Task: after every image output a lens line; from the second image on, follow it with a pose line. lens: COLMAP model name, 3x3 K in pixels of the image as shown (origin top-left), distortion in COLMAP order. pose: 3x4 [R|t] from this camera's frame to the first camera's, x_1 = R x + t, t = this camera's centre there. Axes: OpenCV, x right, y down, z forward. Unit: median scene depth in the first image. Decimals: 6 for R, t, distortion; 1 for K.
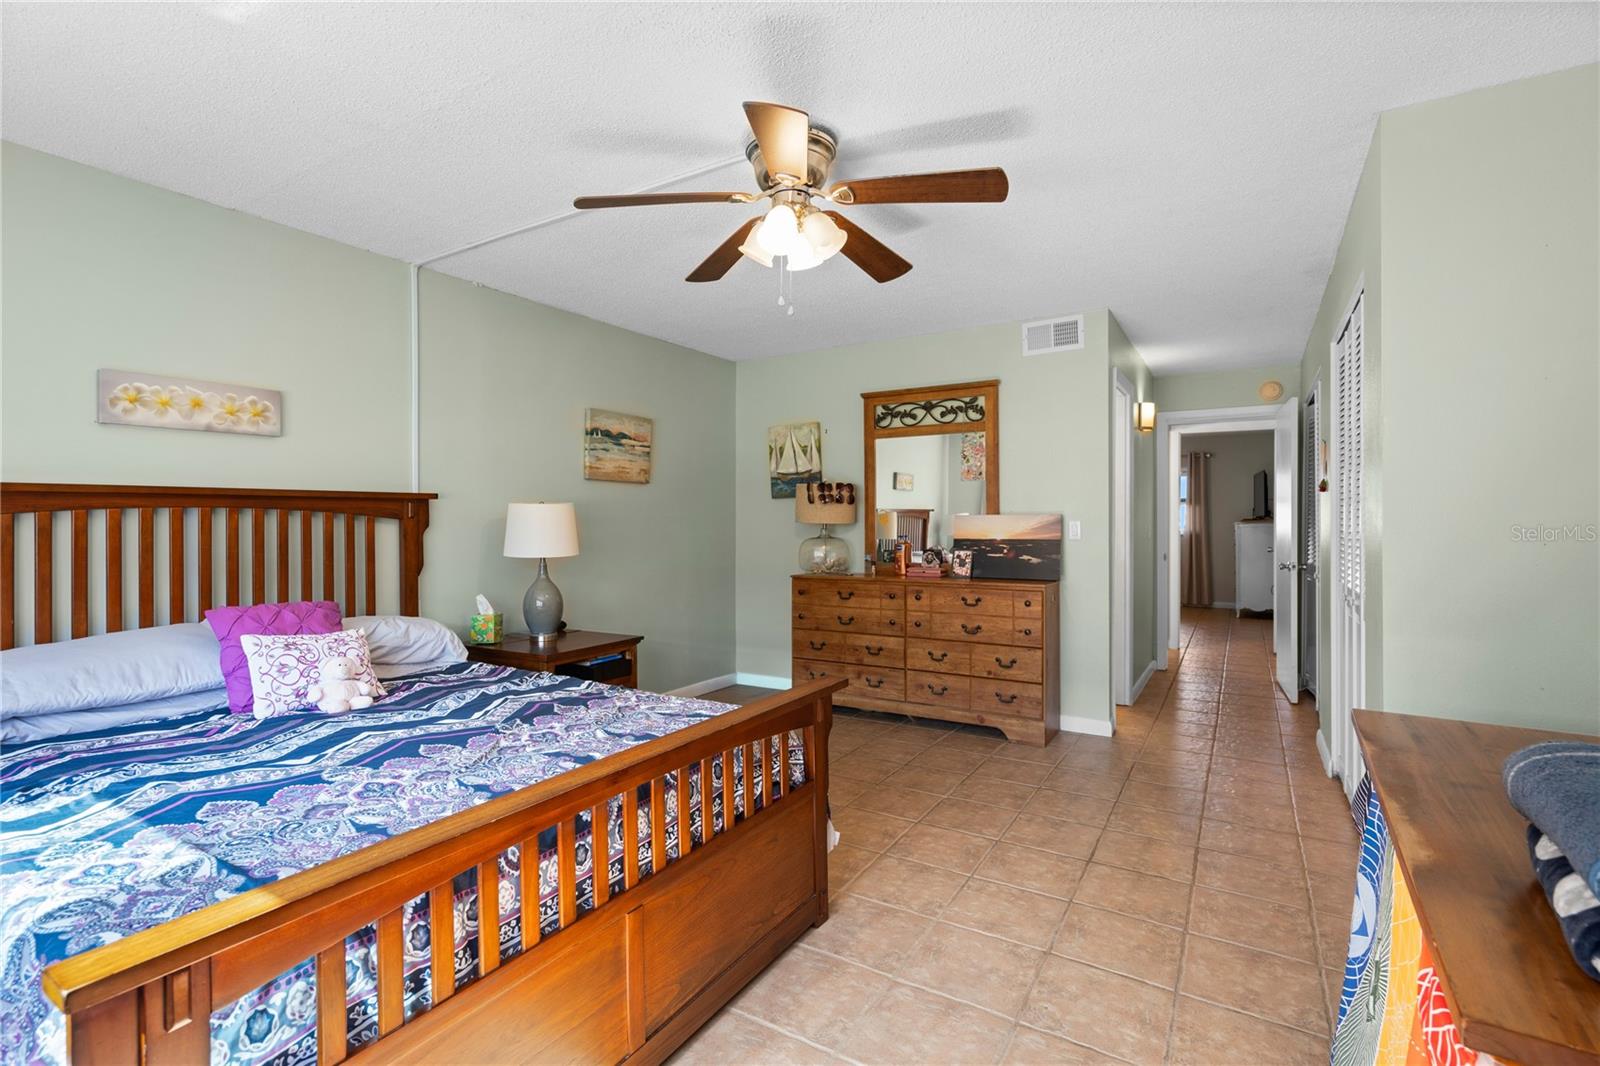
lens RADIAL K [[728.8, 0, 808.5], [0, 728.8, 526.0], [0, 0, 1]] dist [-0.000882, -0.000164]
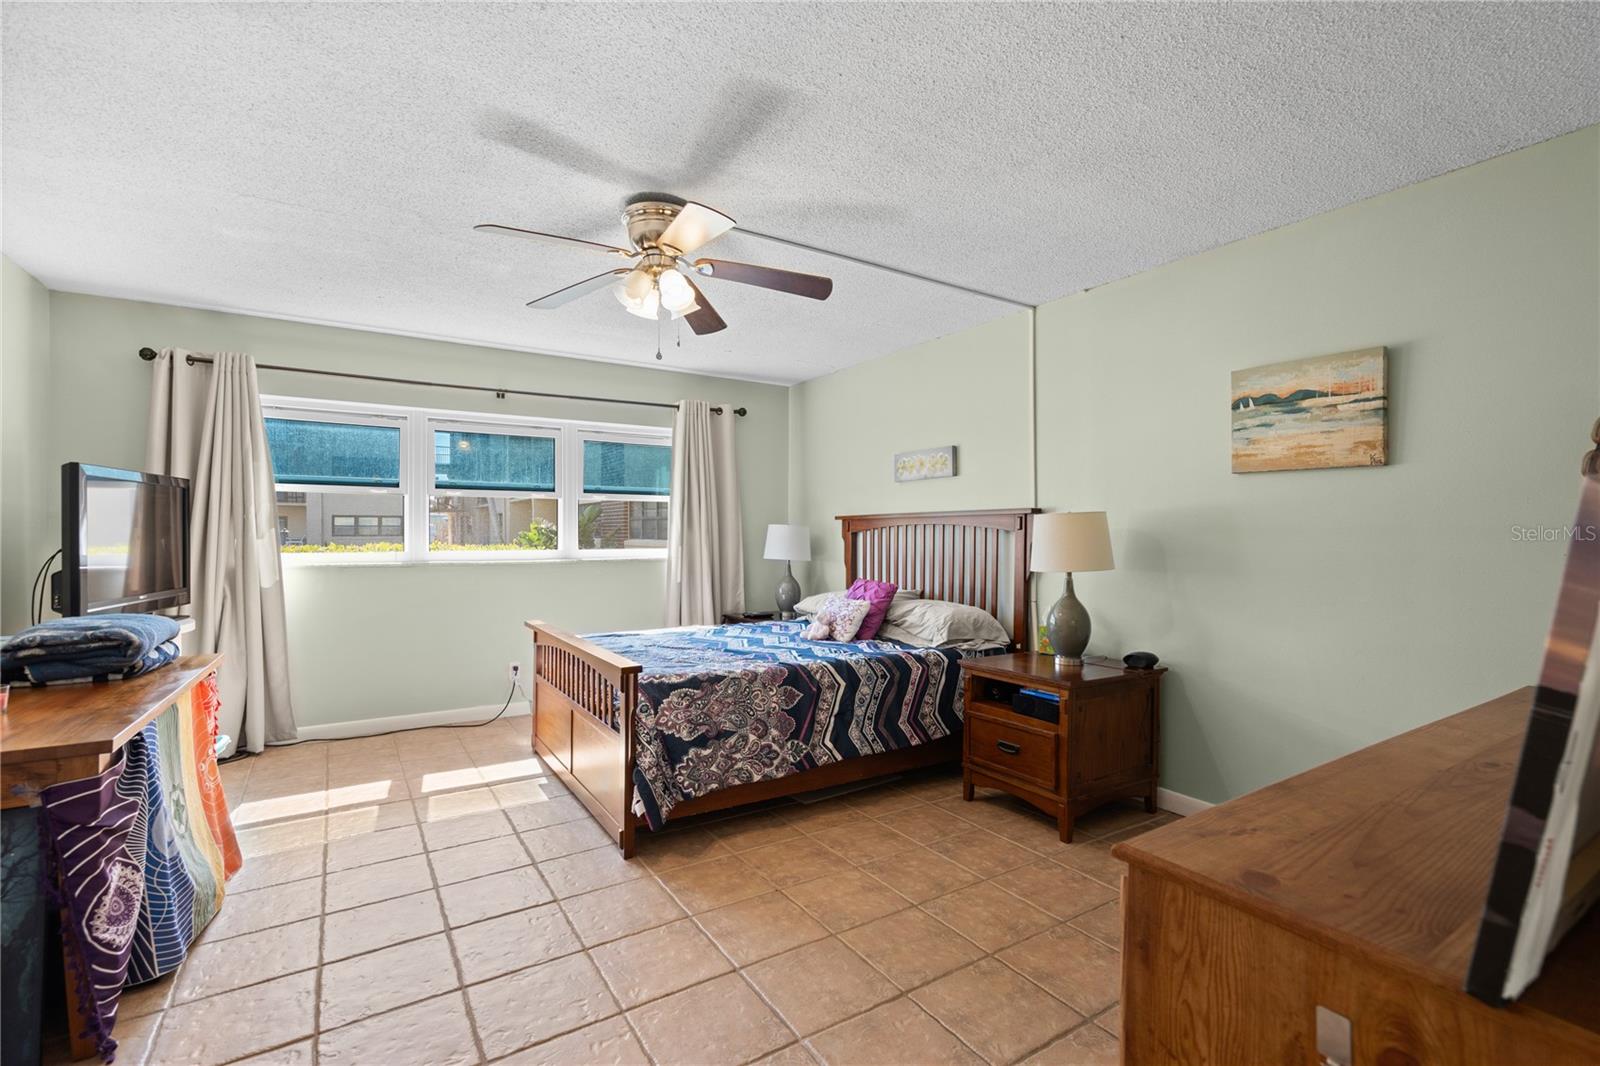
lens RADIAL K [[728.8, 0, 808.5], [0, 728.8, 526.0], [0, 0, 1]] dist [-0.000882, -0.000164]
pose [[-0.434857, -0.002407, -0.900496, 0.495435], [-0.002585, 0.999996, -0.001424, -0.011767], [0.900496, 0.001708, -0.434862, 0.921096]]
